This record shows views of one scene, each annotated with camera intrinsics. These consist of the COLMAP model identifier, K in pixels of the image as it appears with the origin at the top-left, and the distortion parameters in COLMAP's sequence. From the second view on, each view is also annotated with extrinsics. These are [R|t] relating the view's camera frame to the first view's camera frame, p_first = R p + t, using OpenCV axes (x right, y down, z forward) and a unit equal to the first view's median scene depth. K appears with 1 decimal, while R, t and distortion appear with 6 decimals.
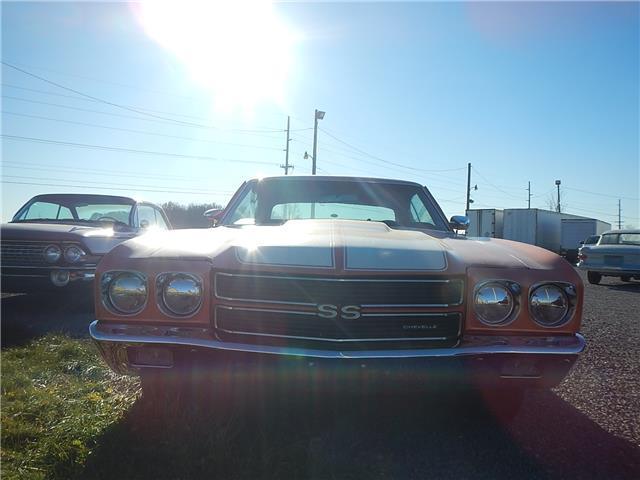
lens RADIAL K [[537.3, 0, 324.1], [0, 537.3, 241.5], [0, 0, 1]] dist [0.001209, 0.017922]
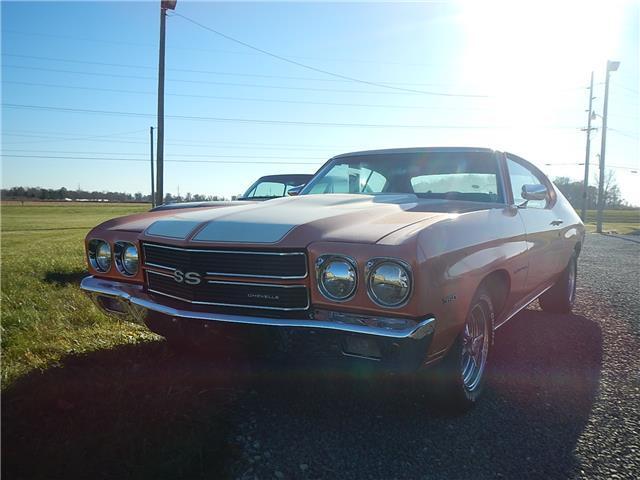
lens RADIAL K [[537.3, 0, 318.7], [0, 537.3, 241.1], [0, 0, 1]] dist [0.001209, 0.017922]
pose [[0.848679, 0.021600, -0.528466, 0.478730], [0.004771, 0.998812, 0.048487, -0.000152], [0.528886, -0.043671, 0.847569, 0.096639]]
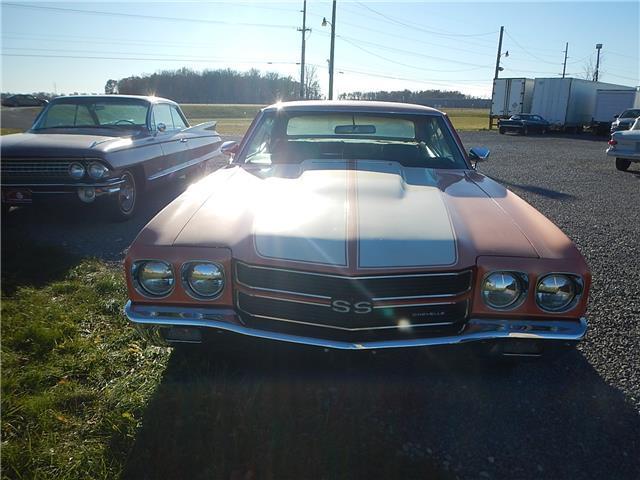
lens RADIAL K [[537.3, 0, 313.5], [0, 537.3, 243.8], [0, 0, 1]] dist [0.001209, 0.017922]
pose [[0.998397, -0.001325, -0.056575, 0.006244], [0.015267, 0.968966, 0.246722, -0.139928], [0.054493, -0.247190, 0.967433, -0.004089]]
